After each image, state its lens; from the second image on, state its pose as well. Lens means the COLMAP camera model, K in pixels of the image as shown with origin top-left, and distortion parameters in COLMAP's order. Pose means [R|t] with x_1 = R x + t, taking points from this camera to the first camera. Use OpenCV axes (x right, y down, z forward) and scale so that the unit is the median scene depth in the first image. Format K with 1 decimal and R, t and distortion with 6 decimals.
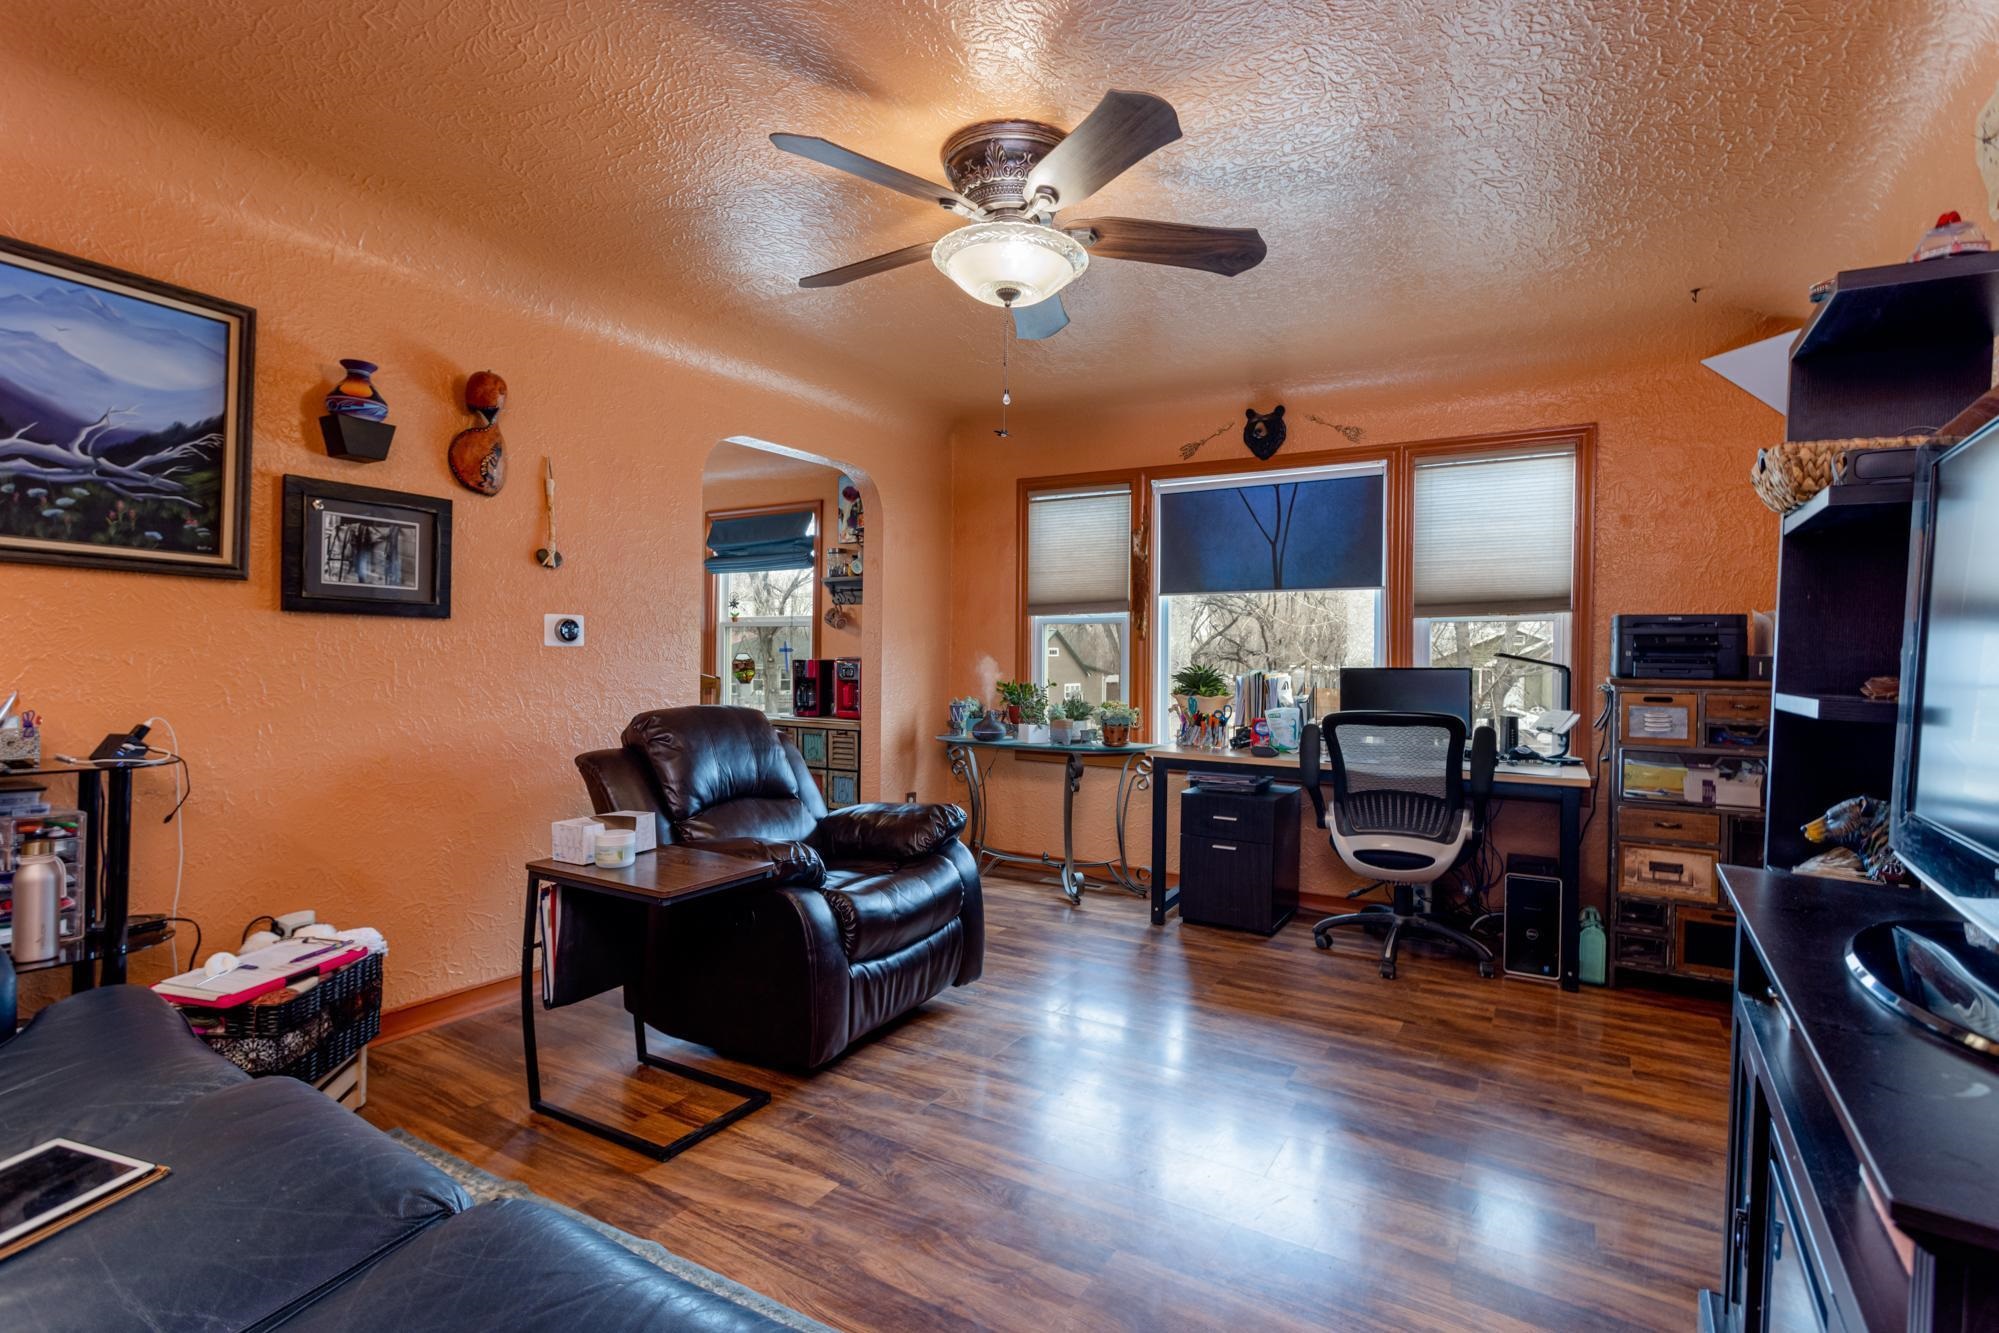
lens RADIAL K [[966.2, 0, 1002.6], [0, 966.2, 662.9], [0, 0, 1]] dist [0.004153, -0.000934]
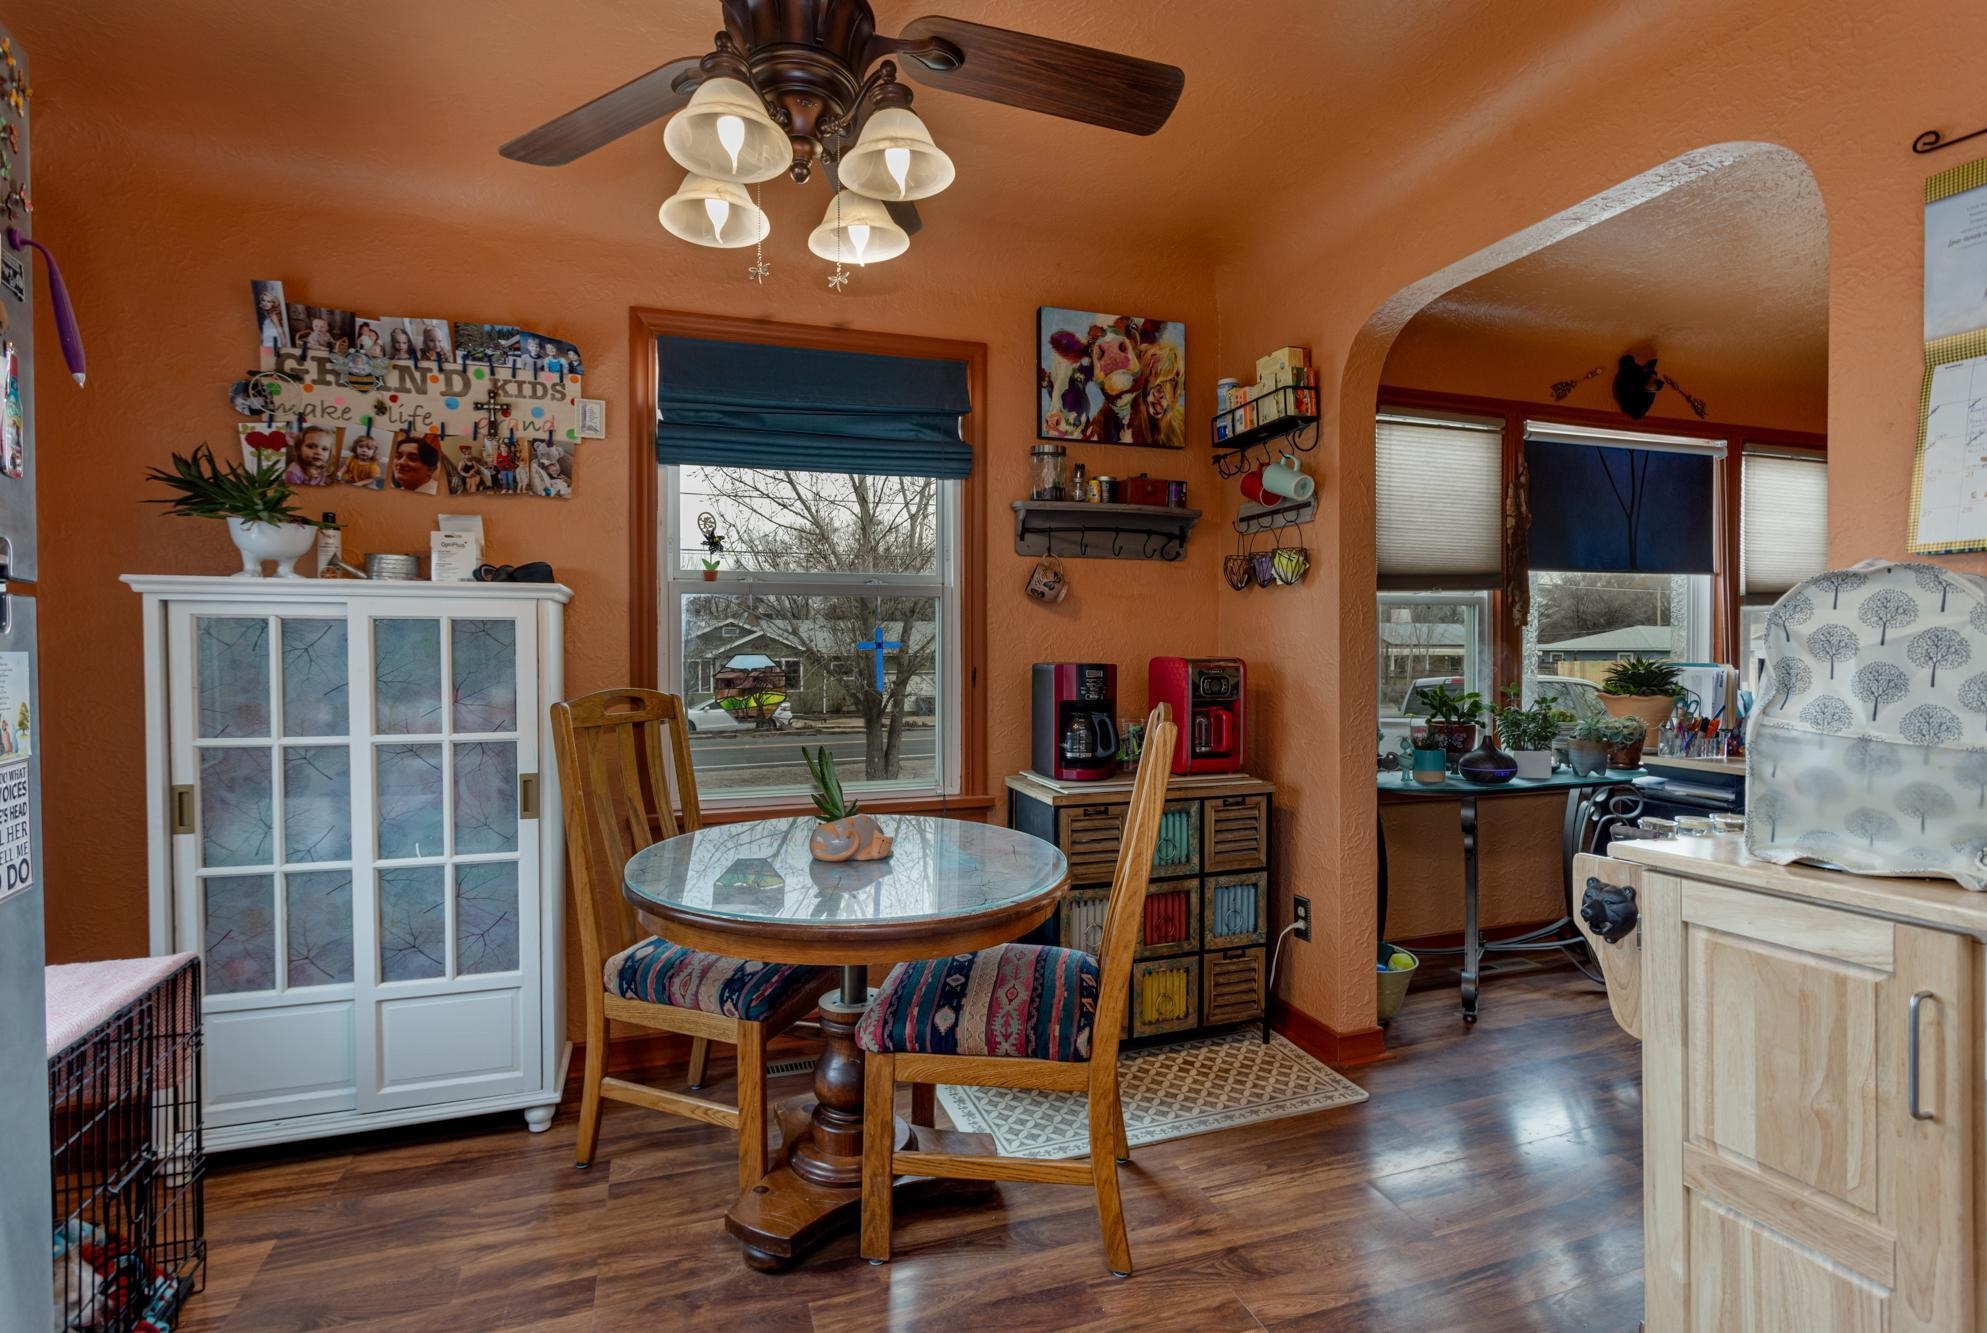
lens RADIAL K [[960.4, 0, 993.6], [0, 960.4, 670.9], [0, 0, 1]] dist [0.004153, -0.000934]
pose [[0.630176, -0.027086, 0.775980, -0.727327], [0.017971, 0.999632, 0.020298, -0.012833], [-0.776245, 0.001154, 0.630431, 0.863517]]
